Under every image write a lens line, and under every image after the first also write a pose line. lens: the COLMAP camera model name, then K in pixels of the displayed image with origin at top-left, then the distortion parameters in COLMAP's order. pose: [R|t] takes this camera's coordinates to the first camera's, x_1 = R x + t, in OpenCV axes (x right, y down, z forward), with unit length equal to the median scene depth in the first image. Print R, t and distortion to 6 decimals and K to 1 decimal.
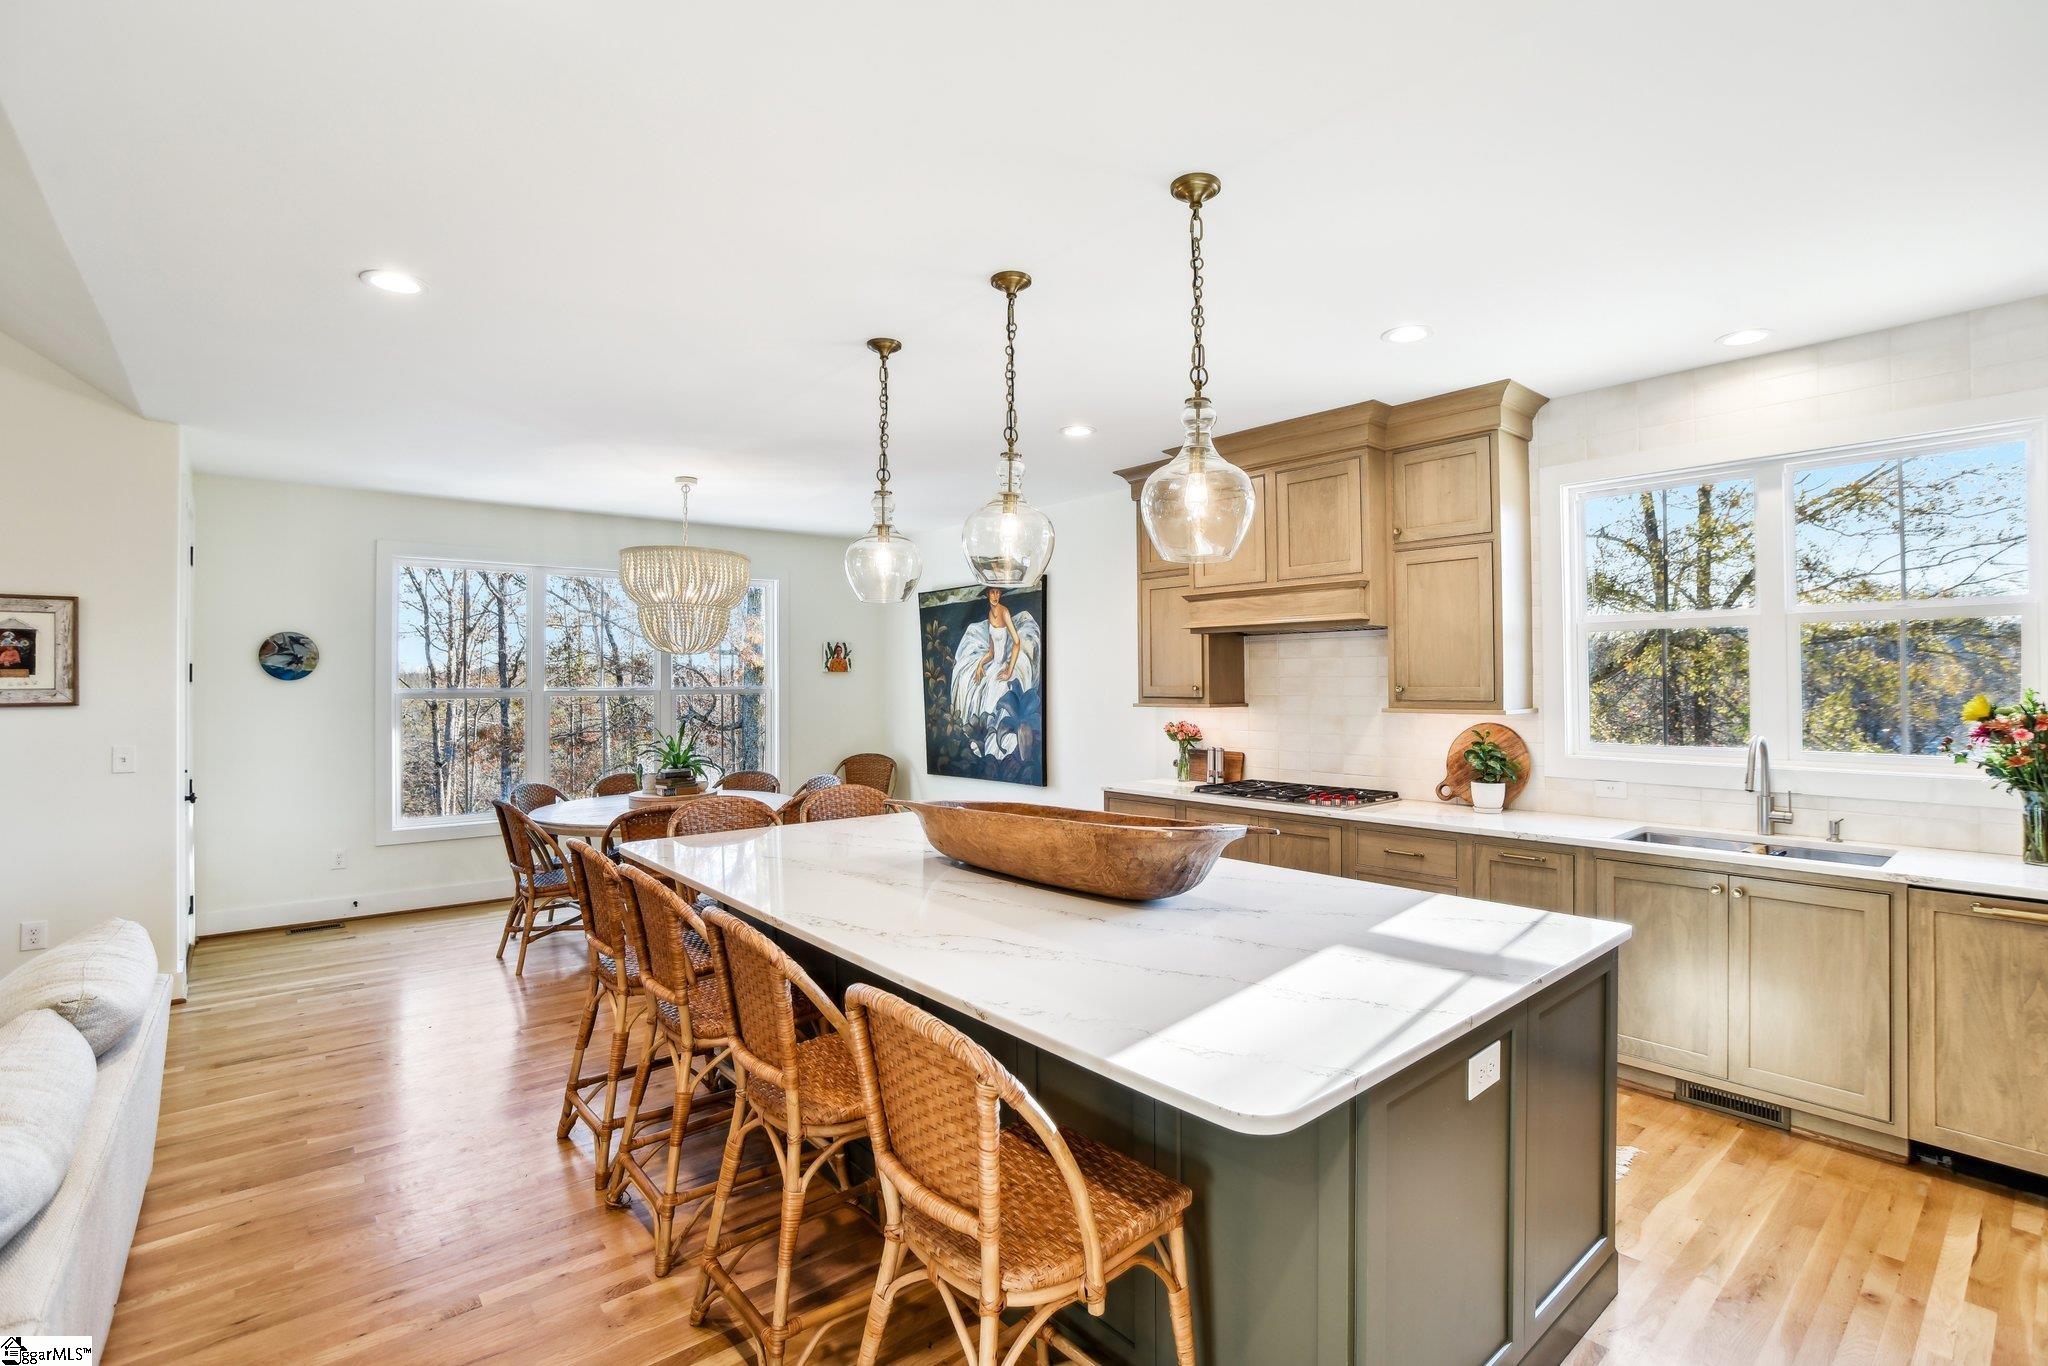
lens RADIAL K [[930.4, 0, 1034.1], [0, 930.4, 625.7], [0, 0, 1]] dist [-0.043782, 0.012085]
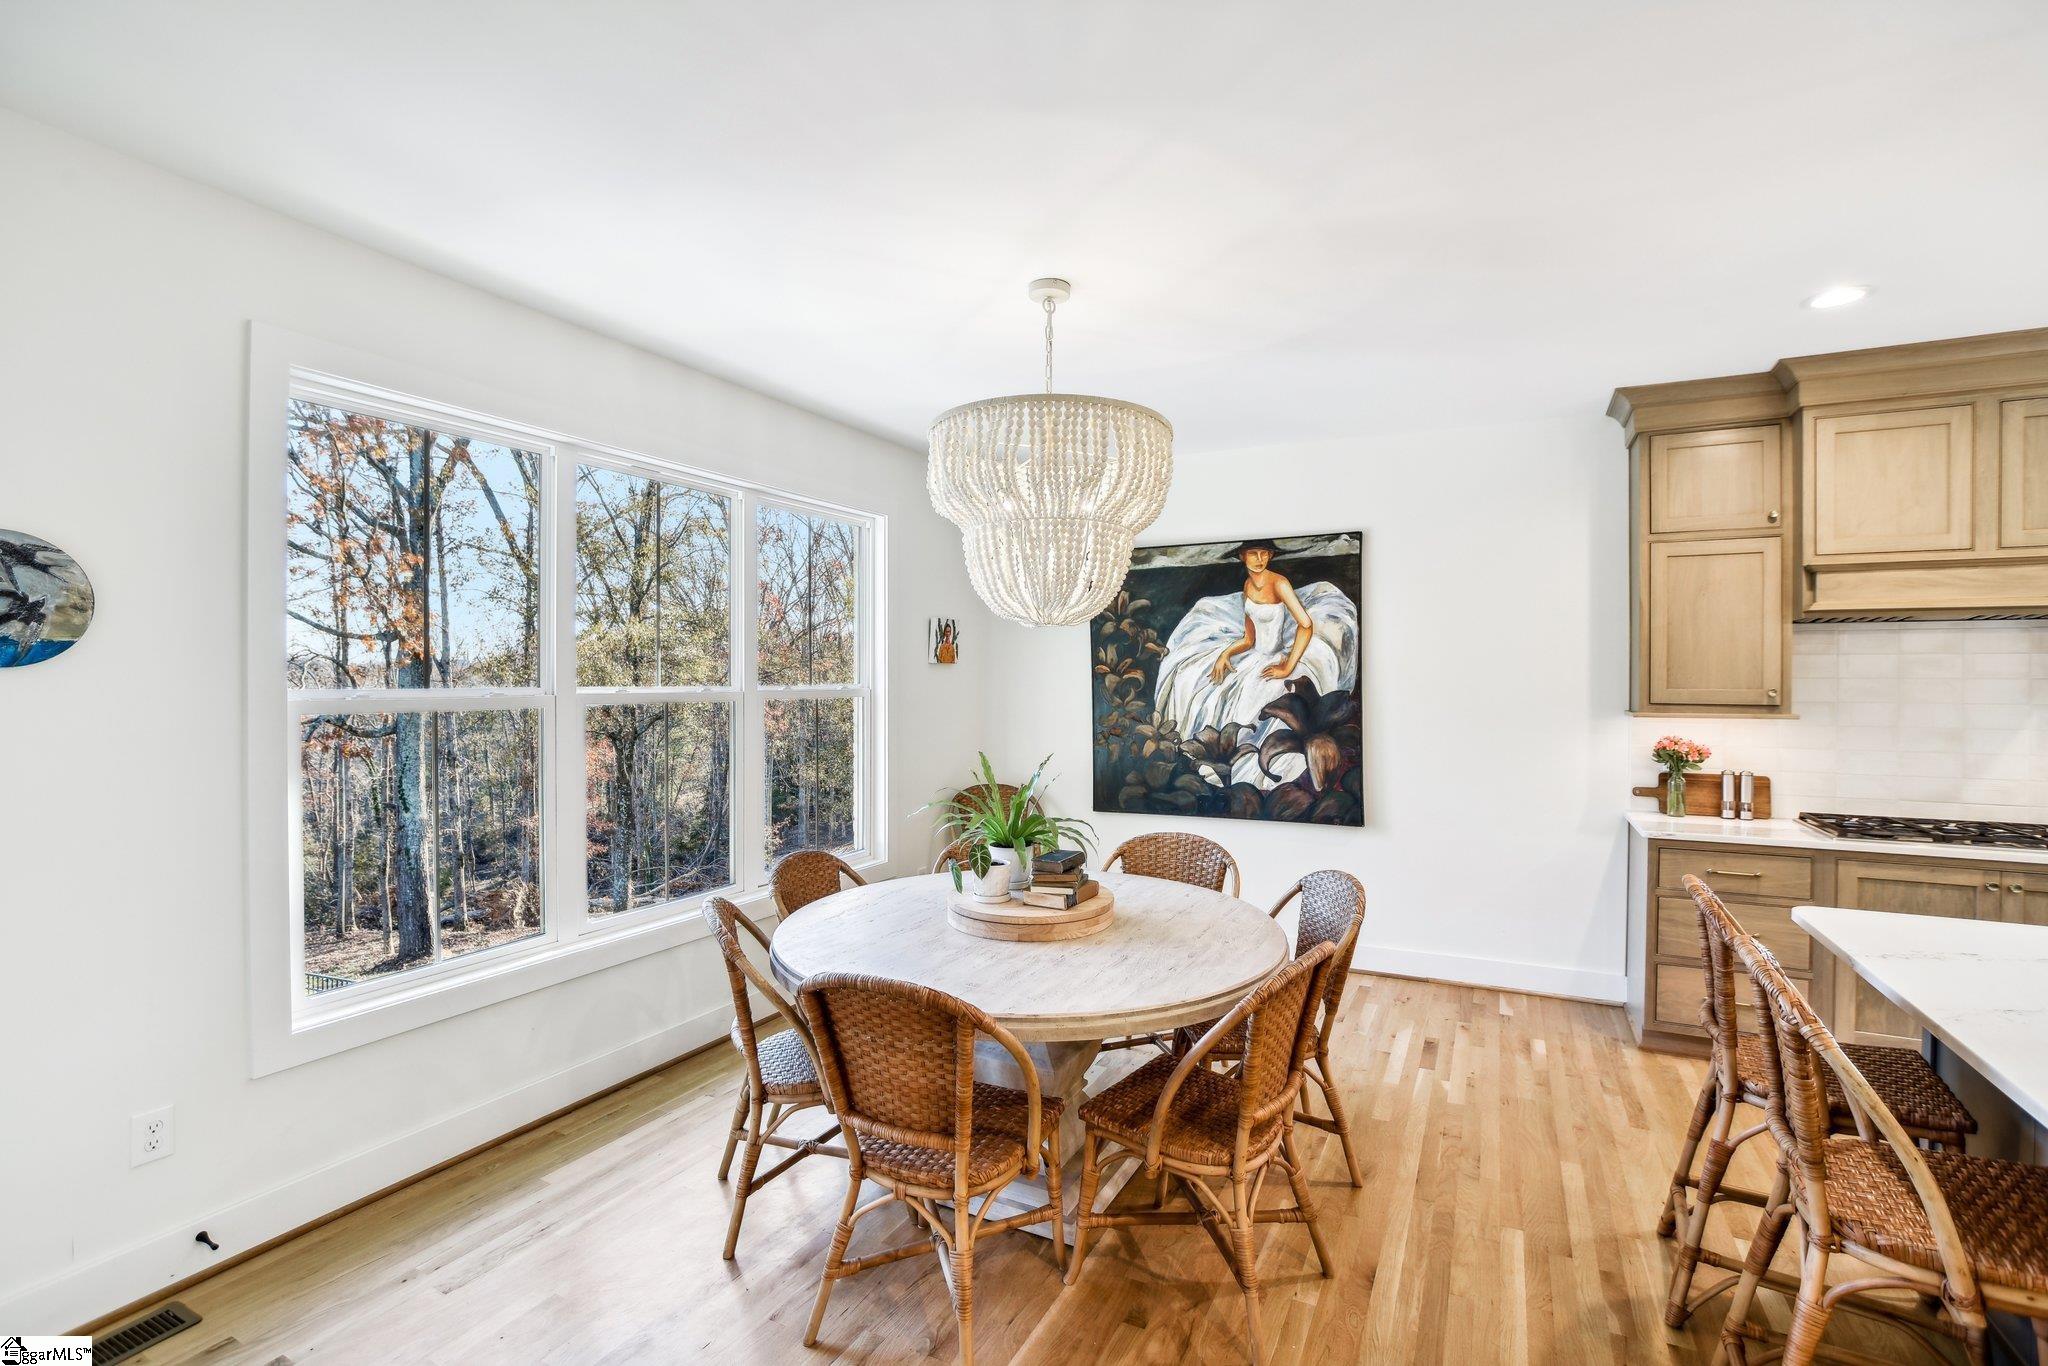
lens RADIAL K [[930.4, 0, 1030.4], [0, 930.4, 675.7], [0, 0, 1]] dist [-0.043782, 0.012085]
pose [[0.915976, 0.008738, 0.401139, -0.489831], [-0.031428, 0.998254, 0.050019, 0.027426], [-0.400001, -0.058423, 0.914651, 0.435397]]
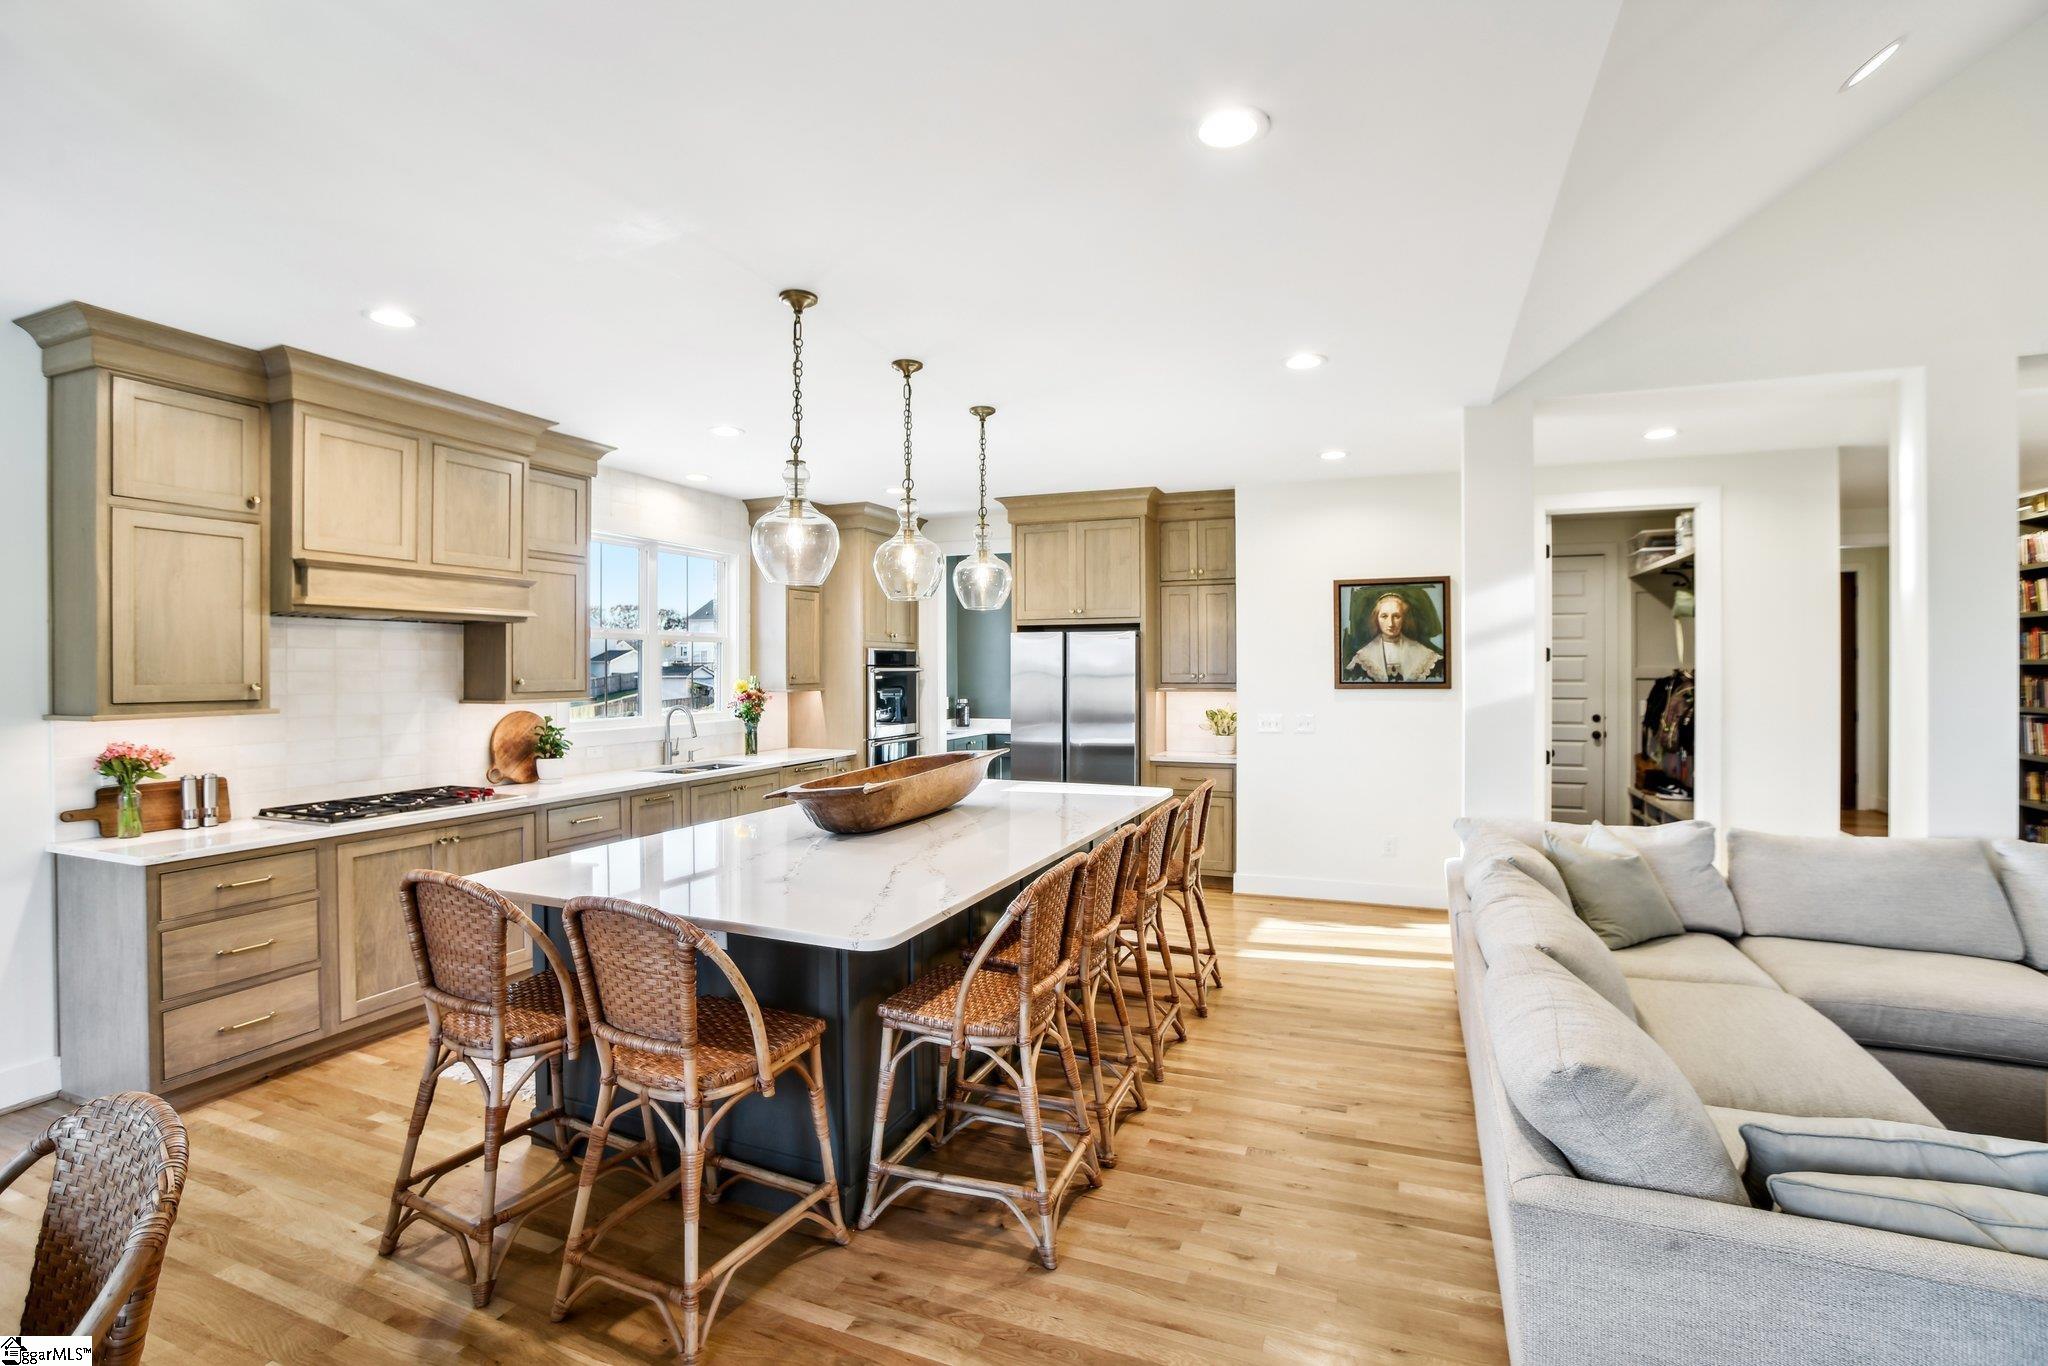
lens RADIAL K [[930.4, 0, 1034.9], [0, 930.4, 668.5], [0, 0, 1]] dist [-0.043782, 0.012085]
pose [[-0.475332, 0.008392, 0.879767, -0.532603], [-0.043812, 0.998488, -0.033195, 0.037843], [-0.878715, -0.054323, -0.474245, 0.604776]]
